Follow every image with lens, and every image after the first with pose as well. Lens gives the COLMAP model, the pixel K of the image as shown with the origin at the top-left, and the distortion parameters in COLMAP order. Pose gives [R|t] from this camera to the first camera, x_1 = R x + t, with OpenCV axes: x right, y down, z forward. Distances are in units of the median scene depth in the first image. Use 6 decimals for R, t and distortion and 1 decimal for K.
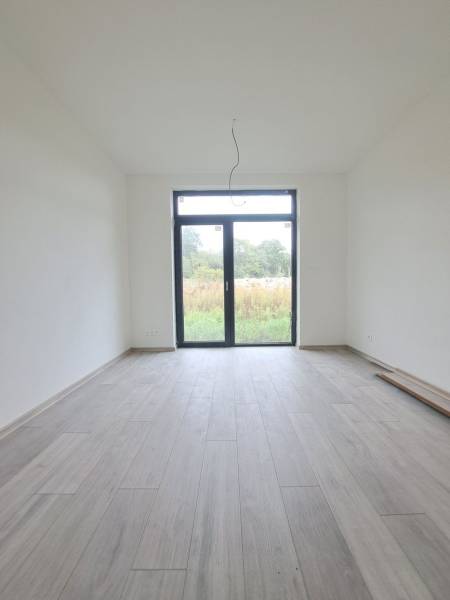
lens RADIAL K [[235.7, 0, 225.0], [0, 235.7, 300.0], [0, 0, 1]] dist [-0.010510, -0.000551]
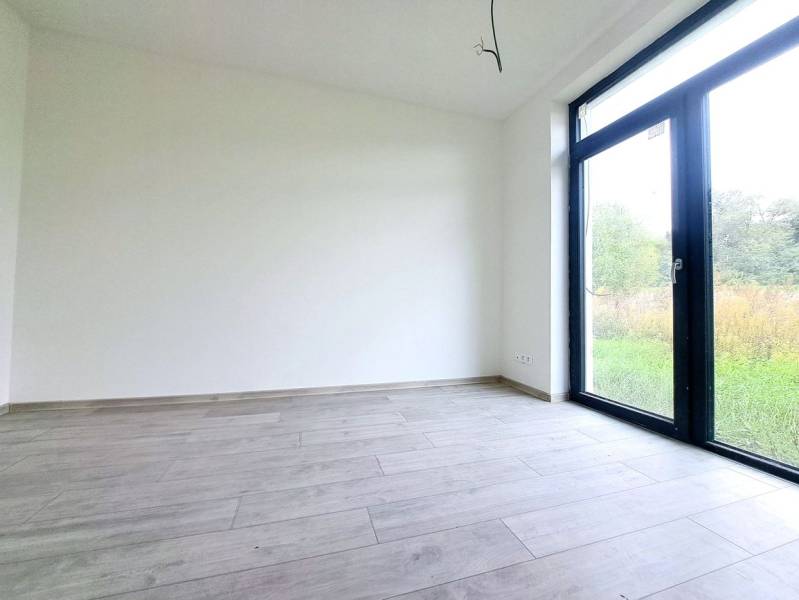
lens RADIAL K [[313.9, 0, 397.2], [0, 313.9, 293.6], [0, 0, 1]] dist [-0.010510, -0.000551]
pose [[0.304364, -0.001782, -0.952554, 0.465347], [-0.068468, 0.997371, -0.023743, 0.020898], [0.950092, 0.072446, 0.303441, 0.596557]]
